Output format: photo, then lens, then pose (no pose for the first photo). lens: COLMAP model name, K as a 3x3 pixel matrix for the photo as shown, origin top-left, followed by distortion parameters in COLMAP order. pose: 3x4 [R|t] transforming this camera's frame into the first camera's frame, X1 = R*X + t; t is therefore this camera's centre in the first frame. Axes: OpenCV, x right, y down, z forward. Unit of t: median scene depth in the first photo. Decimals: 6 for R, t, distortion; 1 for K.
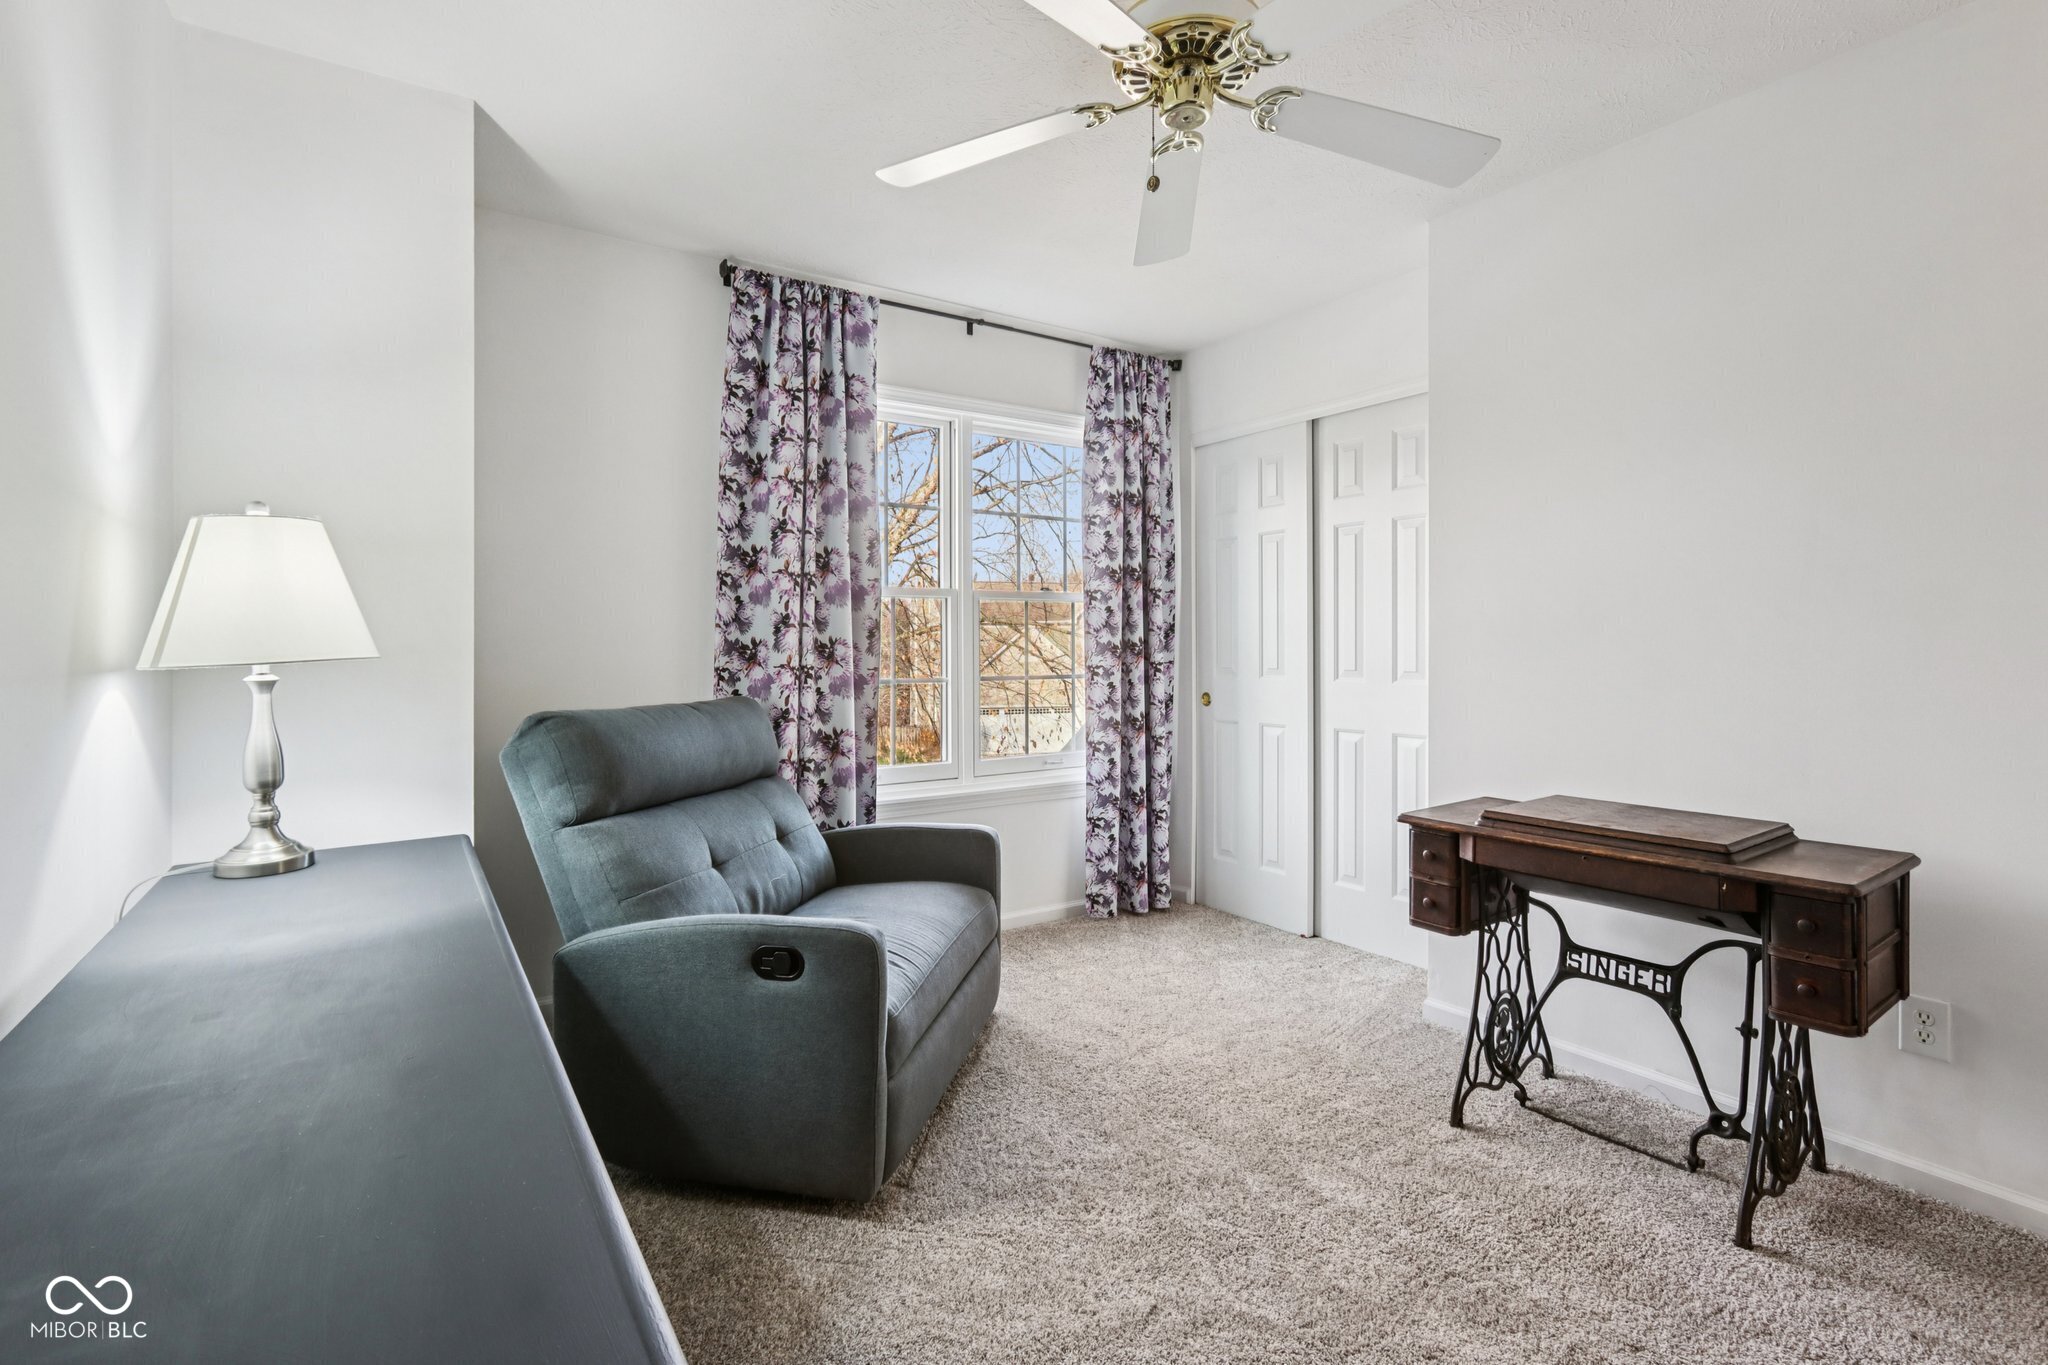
lens RADIAL K [[957.1, 0, 1012.5], [0, 957.1, 656.8], [0, 0, 1]] dist [-0.026003, 0.011517]
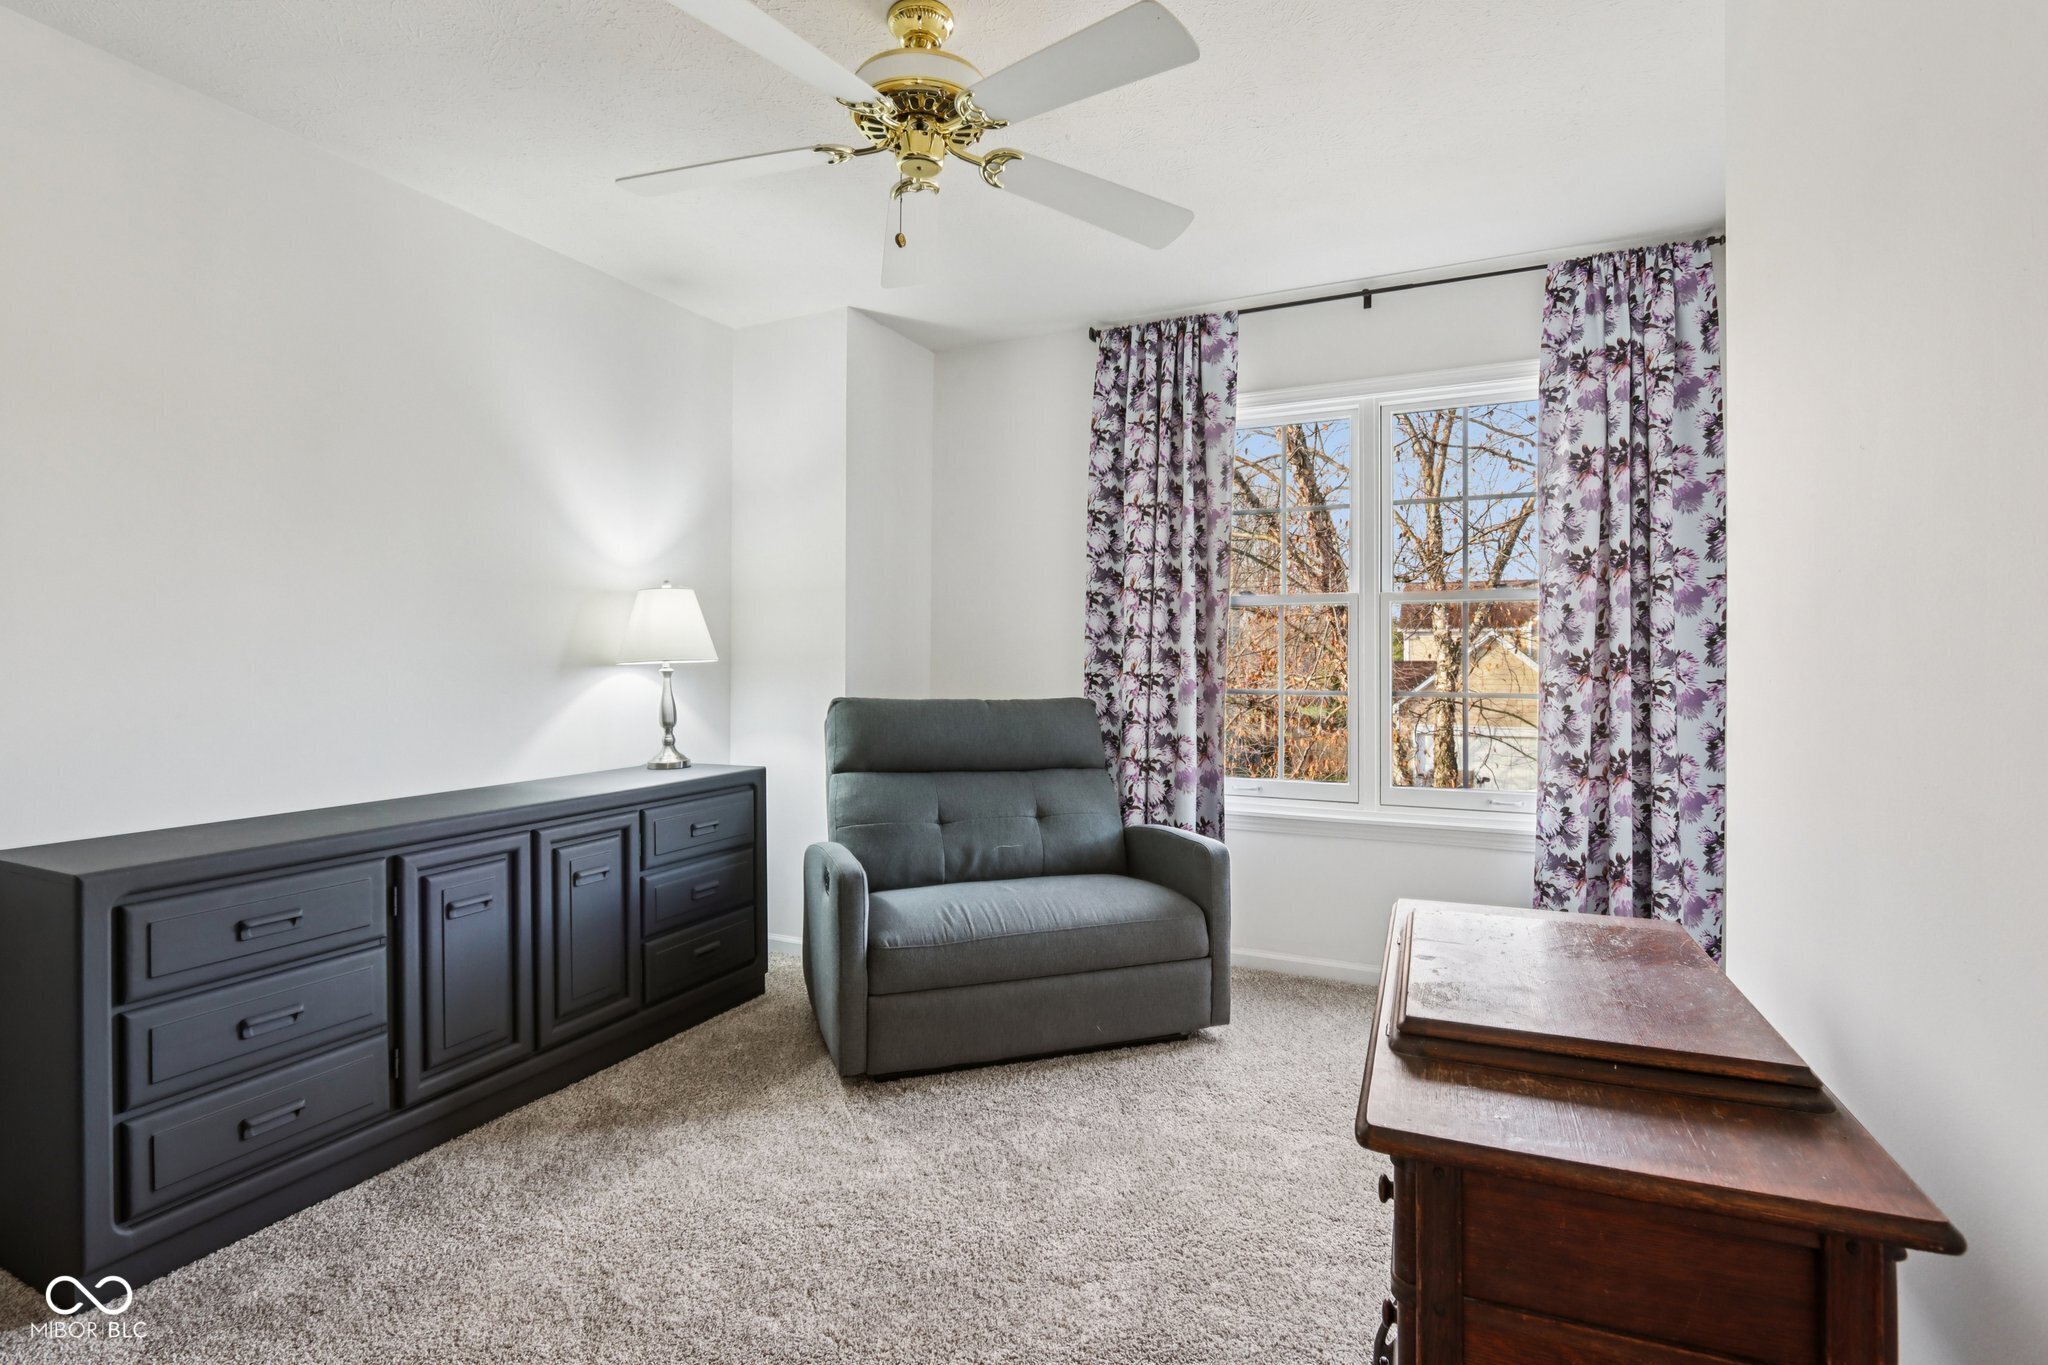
lens RADIAL K [[957.1, 0, 1012.5], [0, 957.1, 656.8], [0, 0, 1]] dist [-0.026003, 0.011517]
pose [[0.510933, 0.001502, -0.859619, 0.607733], [-0.015270, 0.999857, -0.007329, 0.000808], [0.859485, 0.016871, 0.510883, 0.290700]]
